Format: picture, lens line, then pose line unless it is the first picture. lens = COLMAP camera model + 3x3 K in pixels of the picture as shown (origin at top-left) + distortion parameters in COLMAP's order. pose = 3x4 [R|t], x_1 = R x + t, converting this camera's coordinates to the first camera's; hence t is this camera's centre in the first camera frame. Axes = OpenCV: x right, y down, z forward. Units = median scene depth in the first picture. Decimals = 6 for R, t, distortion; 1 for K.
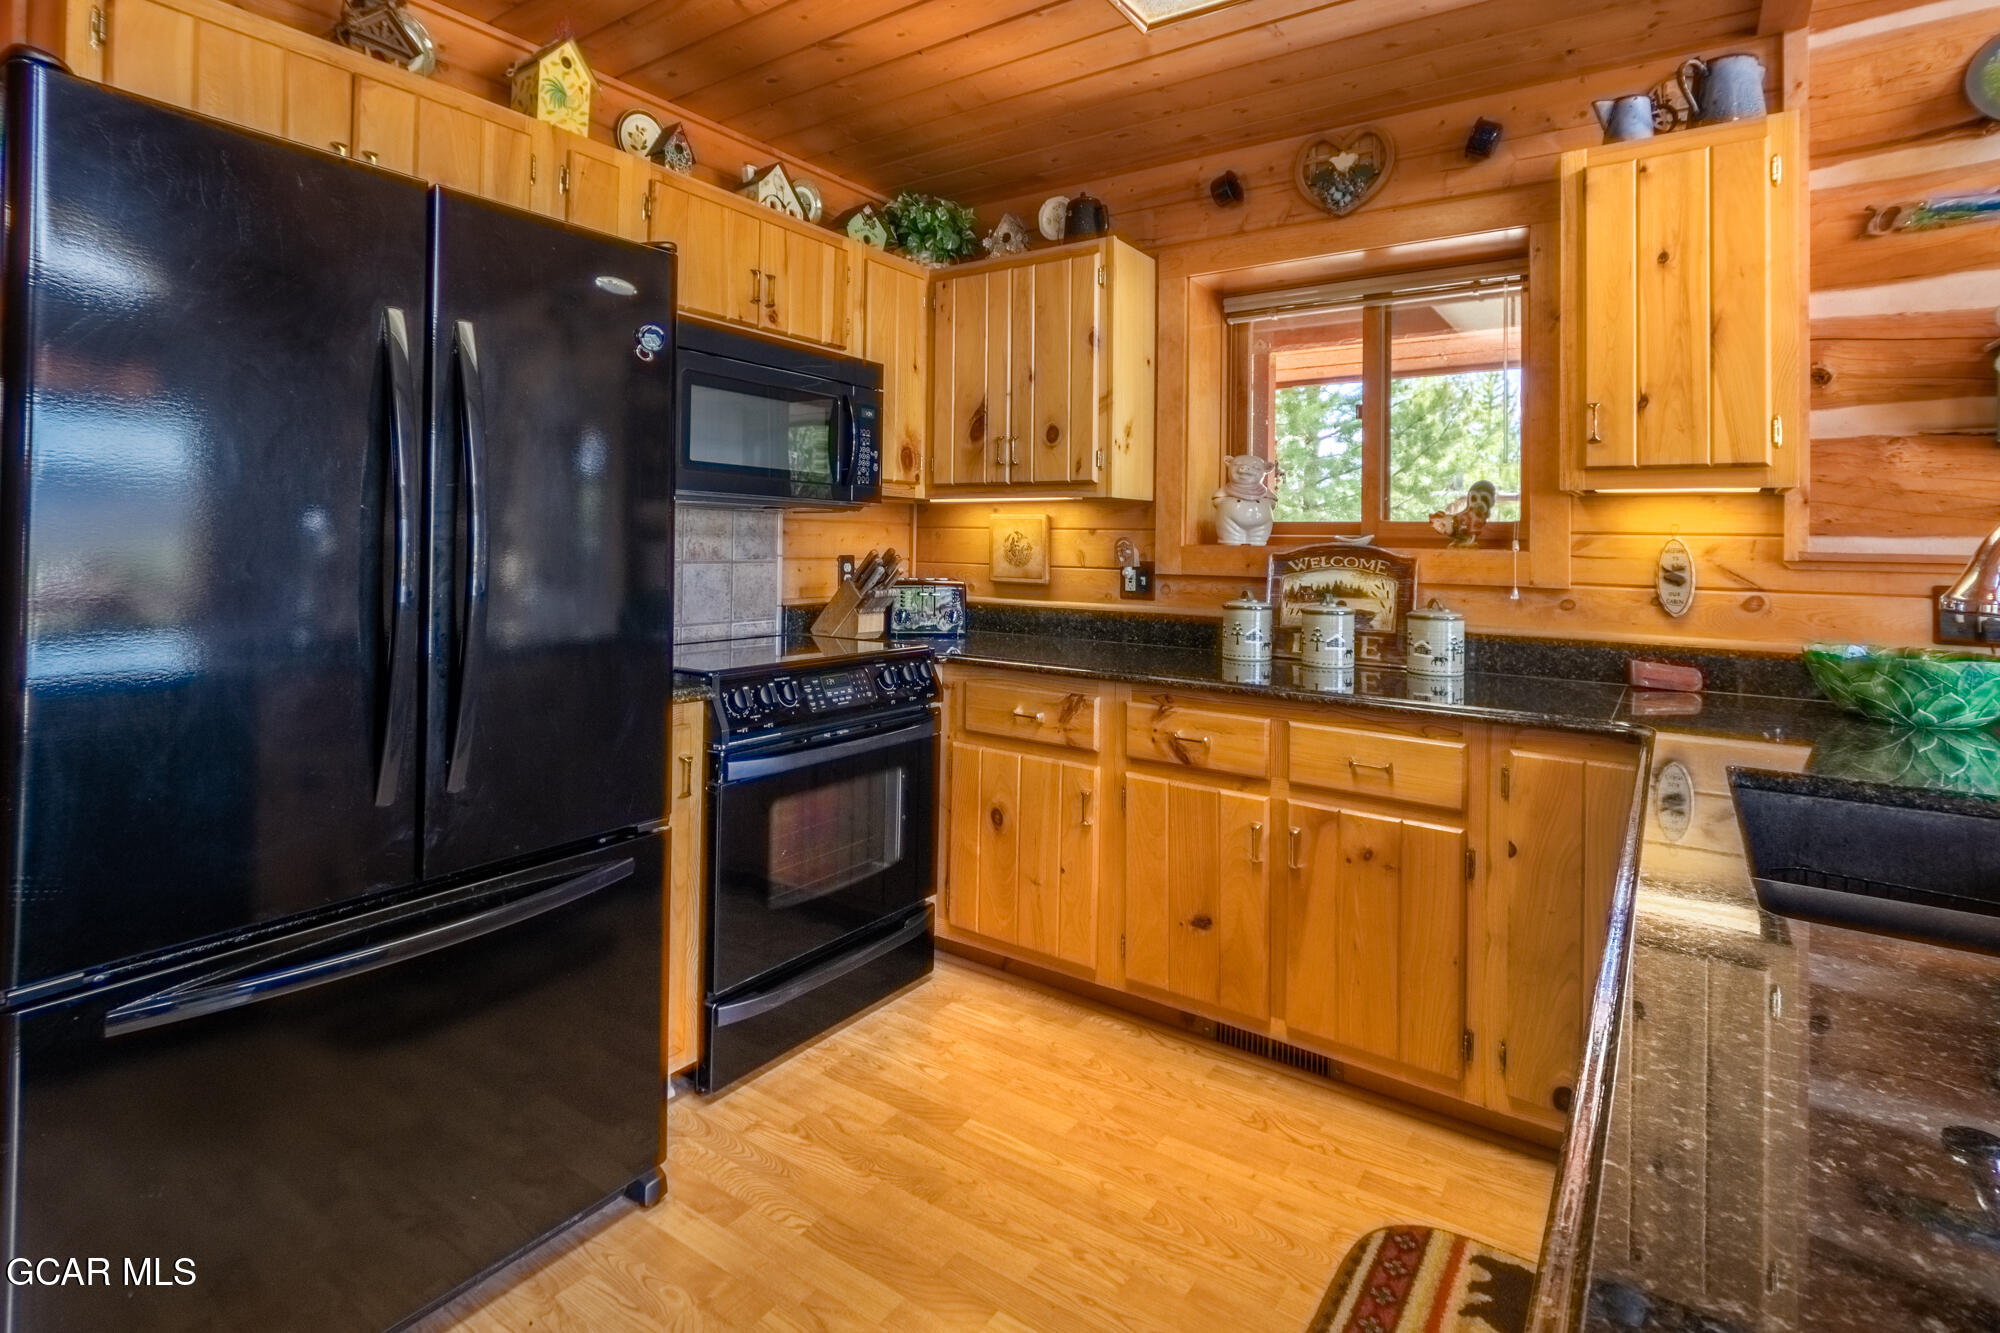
lens RADIAL K [[973.7, 0, 997.5], [0, 973.7, 532.5], [0, 0, 1]] dist [-0.006575, -0.000947]
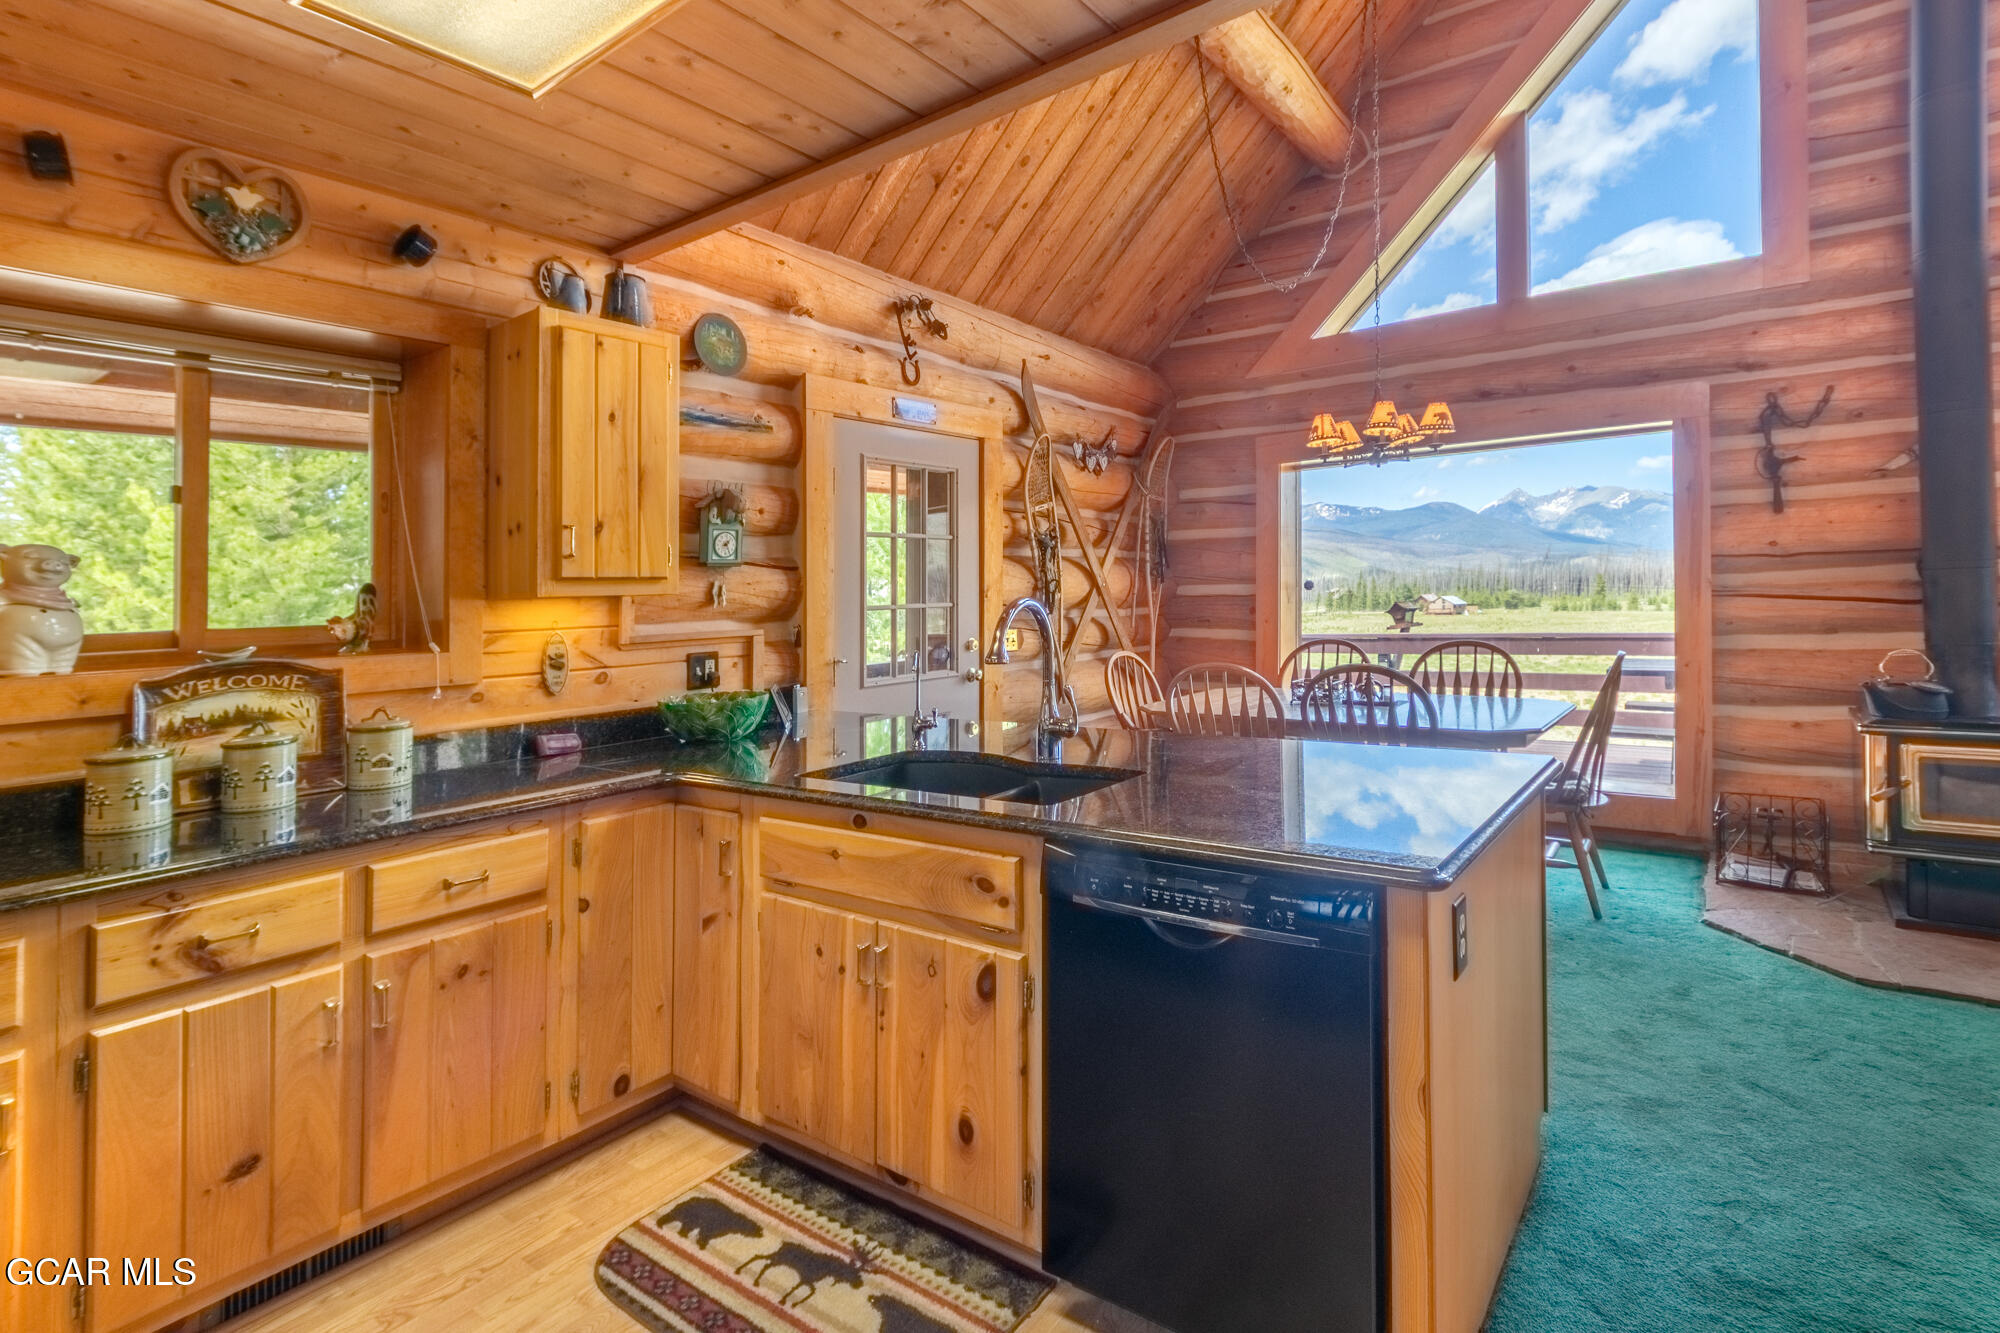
lens RADIAL K [[976.8, 0, 999.5], [0, 976.8, 633.3], [0, 0, 1]] dist [-0.004264, -0.001938]
pose [[0.037451, -0.057271, 0.997656, -0.467308], [0.026401, 0.998065, 0.056303, -0.042683], [-0.998950, 0.024230, 0.038891, 0.336440]]
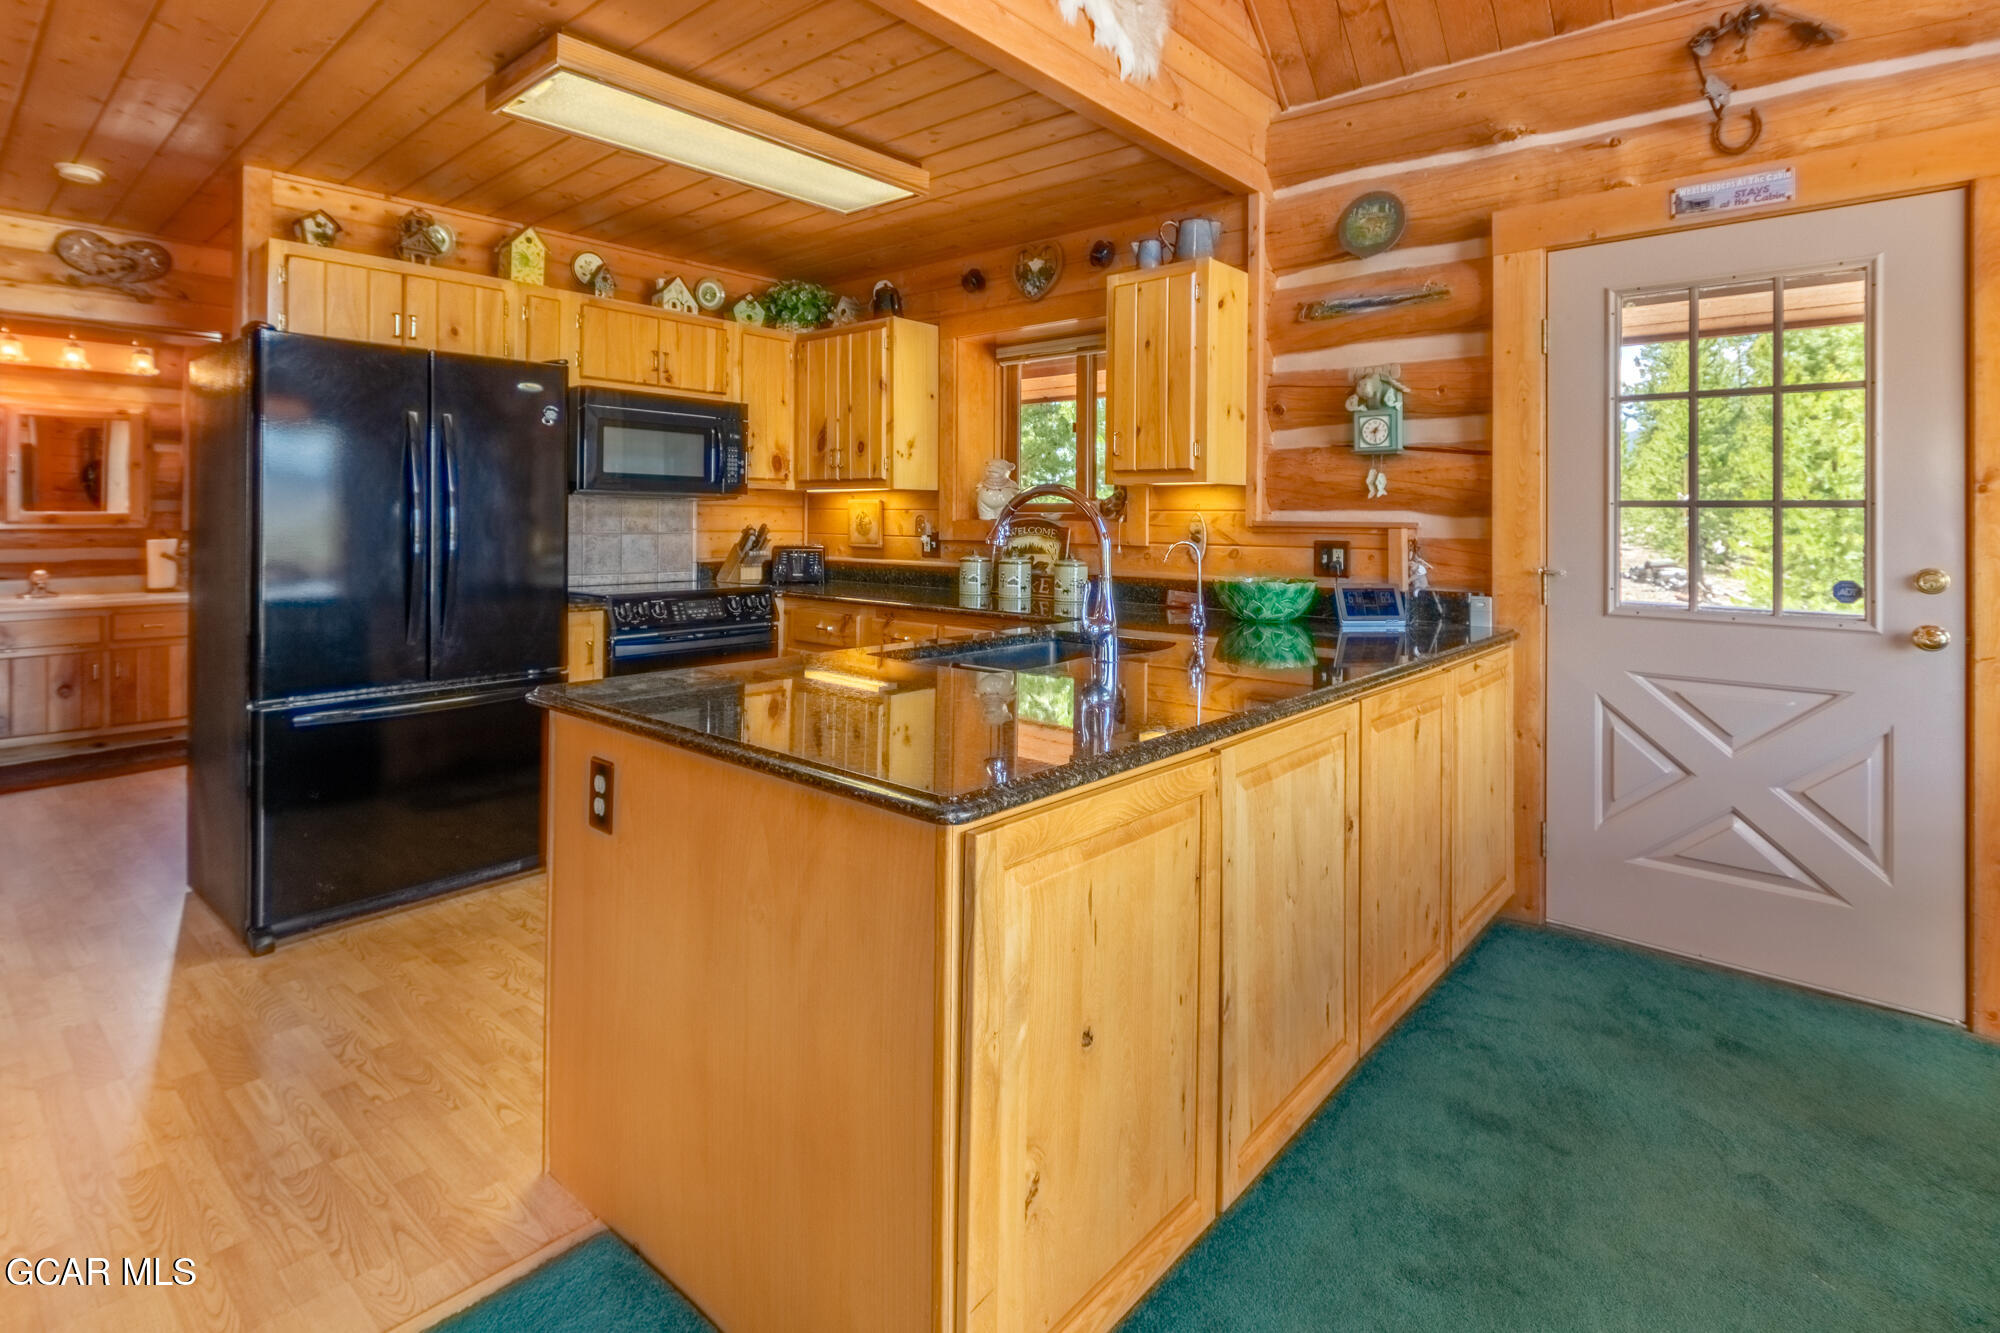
lens RADIAL K [[974.2, 0, 997.1], [0, 974.2, 519.4], [0, 0, 1]] dist [-0.000862, -0.000981]
pose [[0.994672, -0.008289, -0.102753, 0.474245], [0.009172, 0.999925, 0.008127, 0.000519], [0.102678, -0.009026, 0.994674, -0.541343]]
